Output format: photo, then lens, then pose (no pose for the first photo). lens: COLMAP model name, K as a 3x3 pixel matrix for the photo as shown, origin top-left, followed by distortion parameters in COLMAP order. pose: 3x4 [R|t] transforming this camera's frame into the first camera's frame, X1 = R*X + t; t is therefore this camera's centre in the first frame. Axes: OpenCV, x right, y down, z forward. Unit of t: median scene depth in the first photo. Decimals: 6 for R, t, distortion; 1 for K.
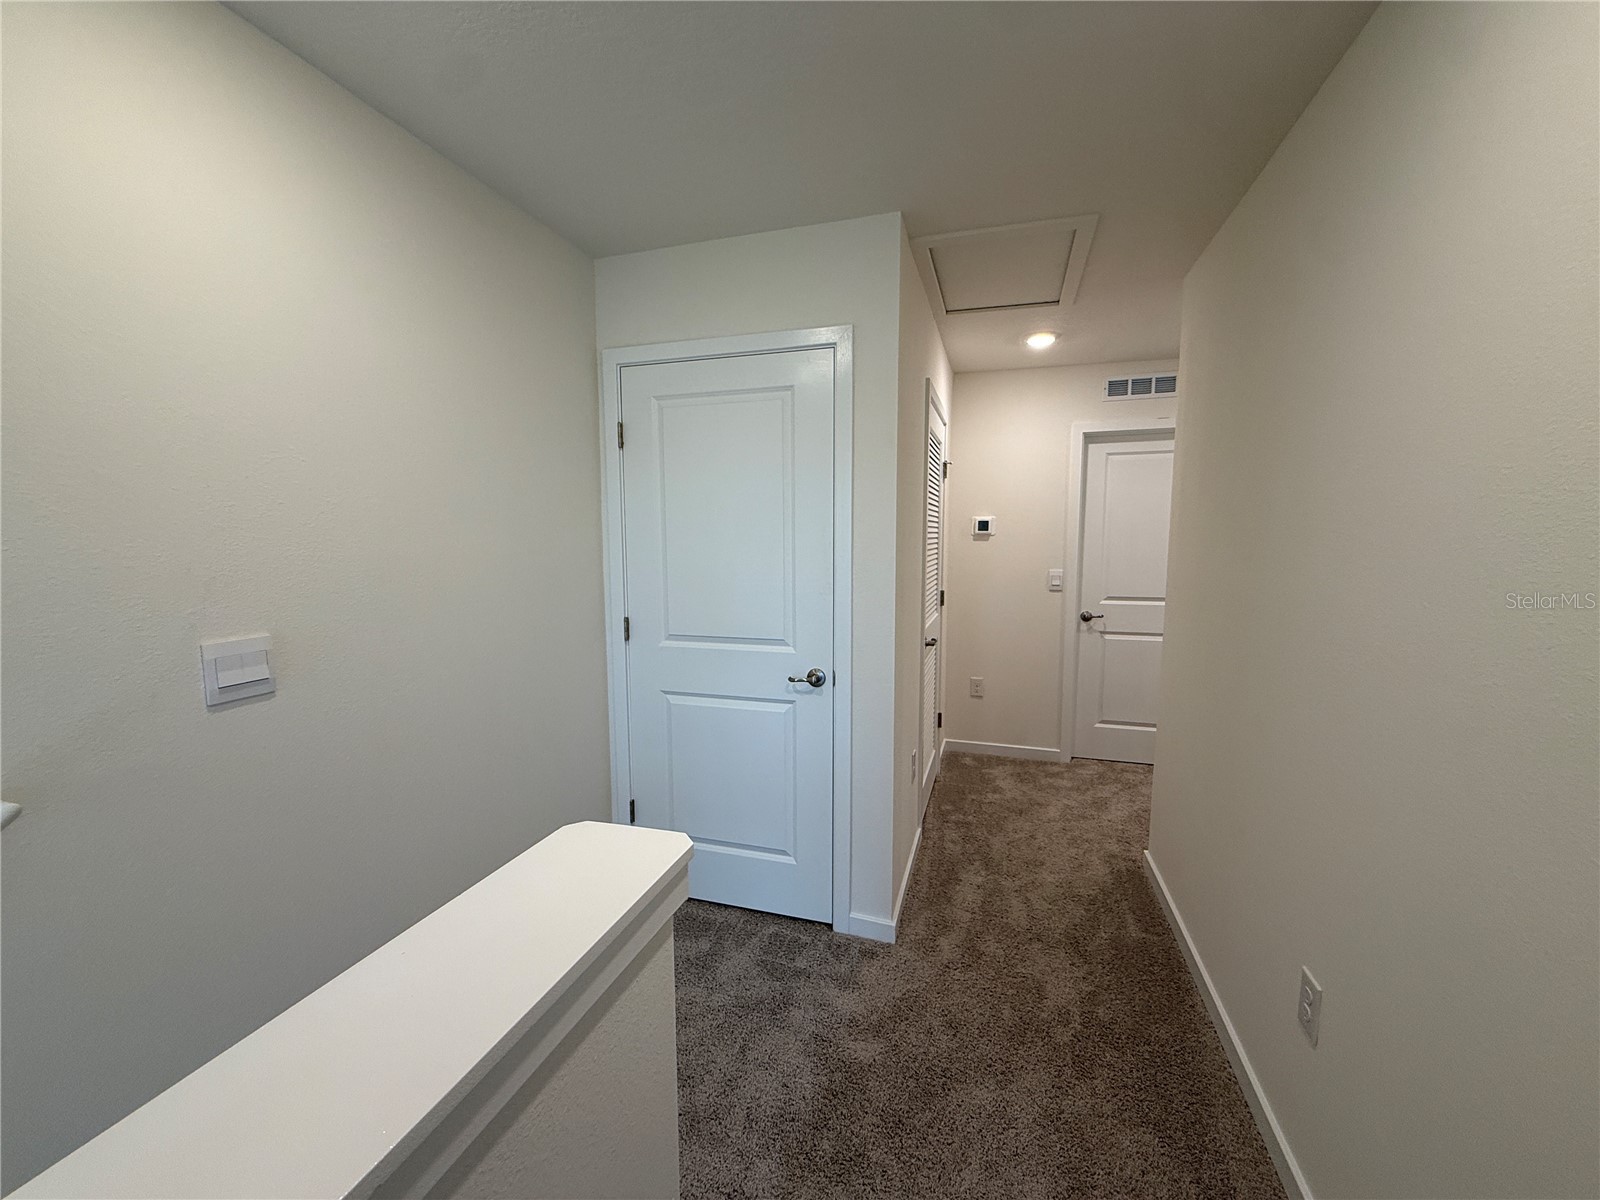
lens RADIAL K [[638.7, 0, 793.7], [0, 638.7, 588.2], [0, 0, 1]] dist [-0.002797, -0.000193]
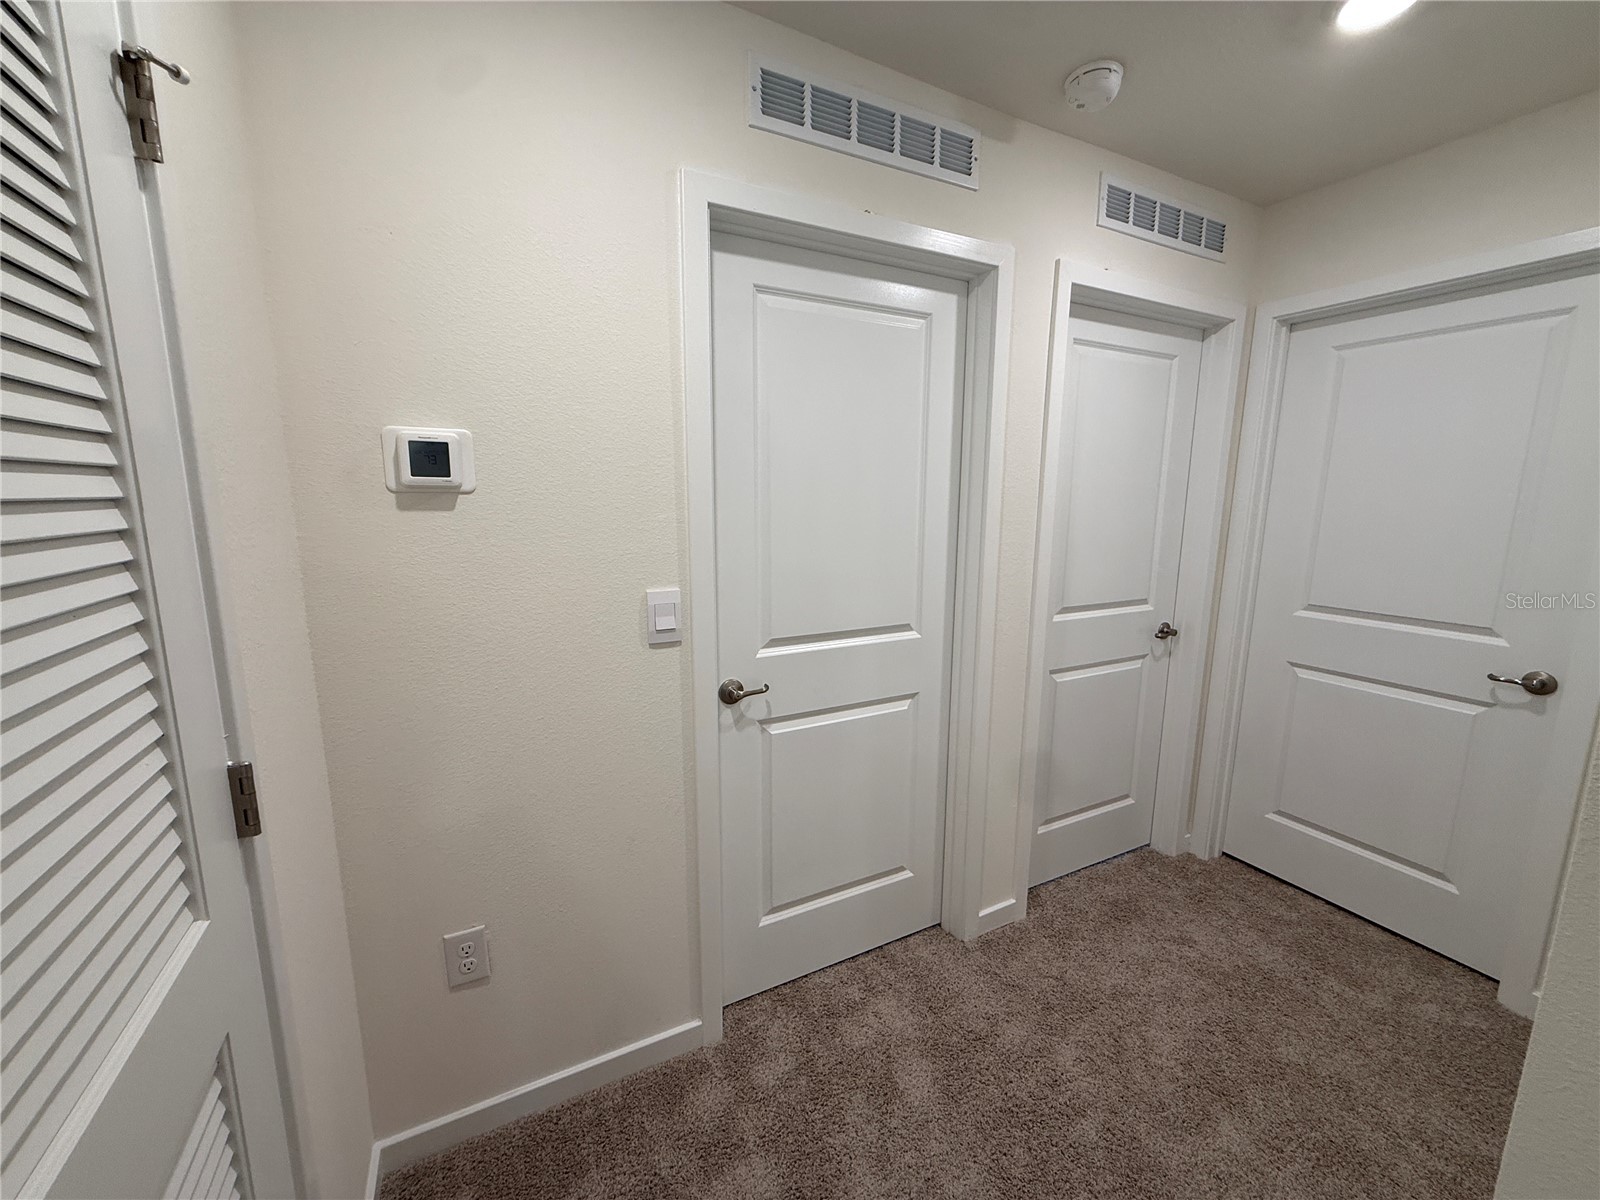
lens RADIAL K [[638.7, 0, 800.4], [0, 638.7, 606.1], [0, 0, 1]] dist [-0.002797, -0.000193]
pose [[0.705427, -0.112032, 0.699873, 0.207470], [0.061033, 0.993363, 0.097495, -0.049579], [-0.706150, -0.026060, 0.707582, 0.680771]]
